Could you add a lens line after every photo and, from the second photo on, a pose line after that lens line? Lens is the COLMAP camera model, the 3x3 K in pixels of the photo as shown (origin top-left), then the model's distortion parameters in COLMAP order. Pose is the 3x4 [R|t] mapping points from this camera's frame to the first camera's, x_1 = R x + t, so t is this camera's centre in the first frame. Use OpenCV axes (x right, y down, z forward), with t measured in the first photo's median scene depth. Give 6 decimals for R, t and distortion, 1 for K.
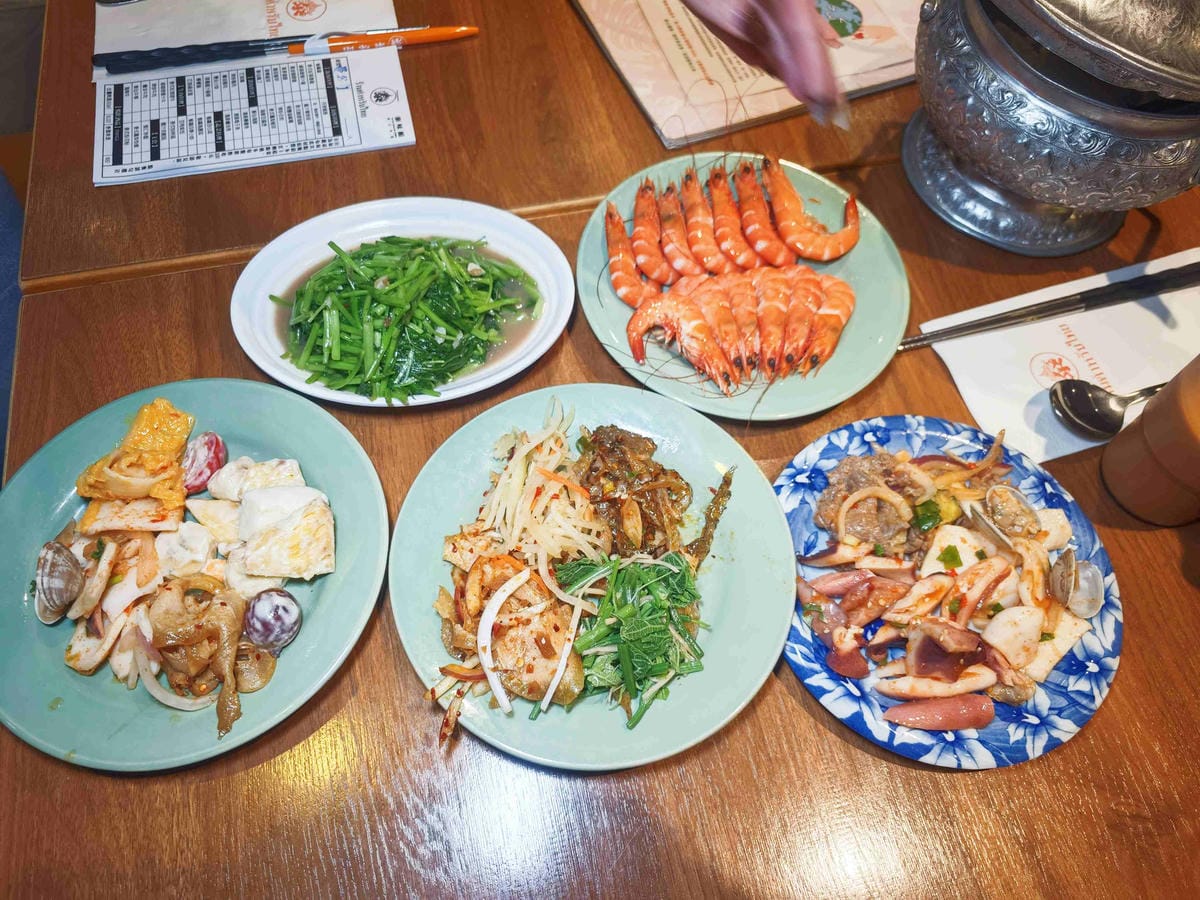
lens RADIAL K [[861.7, 0, 600.0], [0, 861.7, 450.0], [0, 0, 1]] dist [-0.069322, -0.001067]
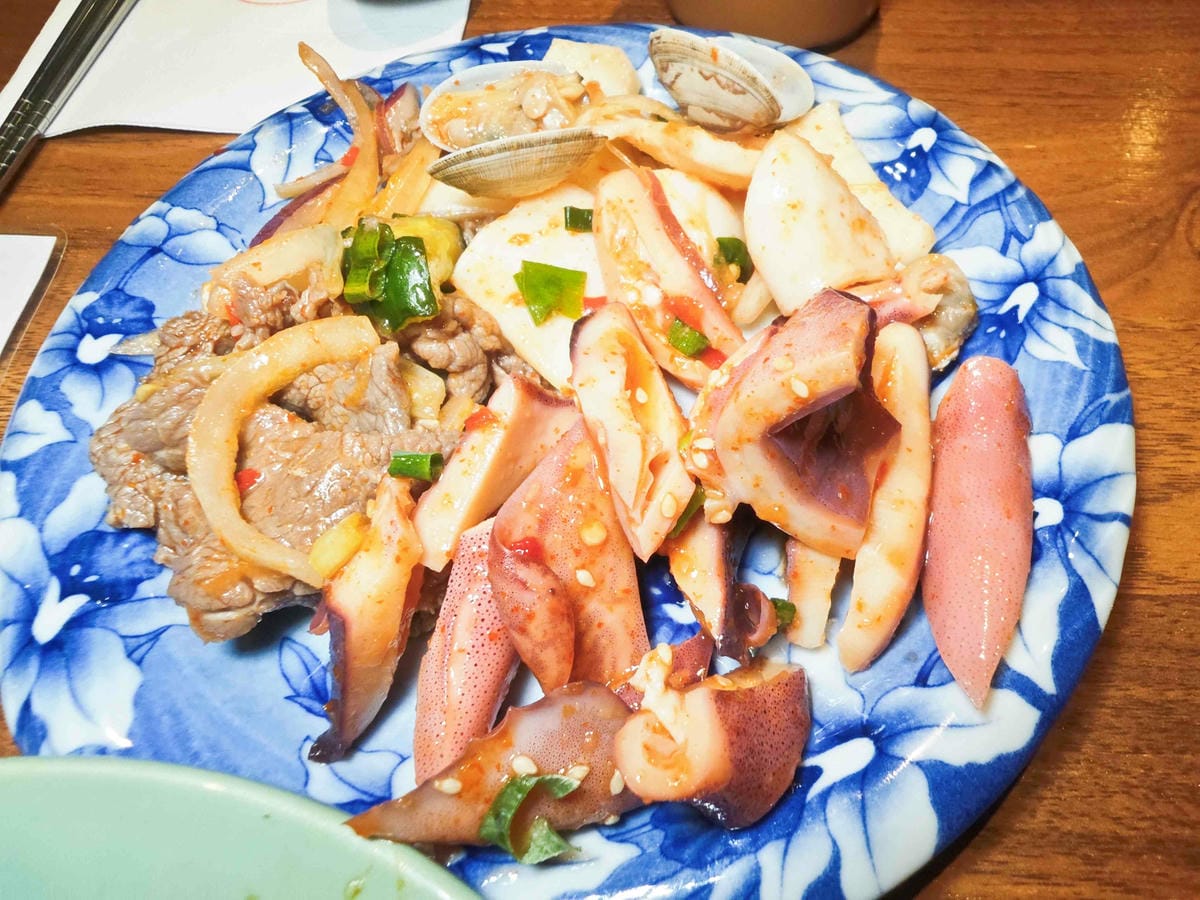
lens RADIAL K [[803.8, 0, 600.0], [0, 803.8, 450.0], [0, 0, 1]] dist [0.000792, 0.000290]
pose [[0.351607, -0.854493, 0.382380, 0.250302], [0.898554, 0.422641, 0.118221, 0.135399], [-0.262628, 0.302022, 0.916411, 0.738717]]
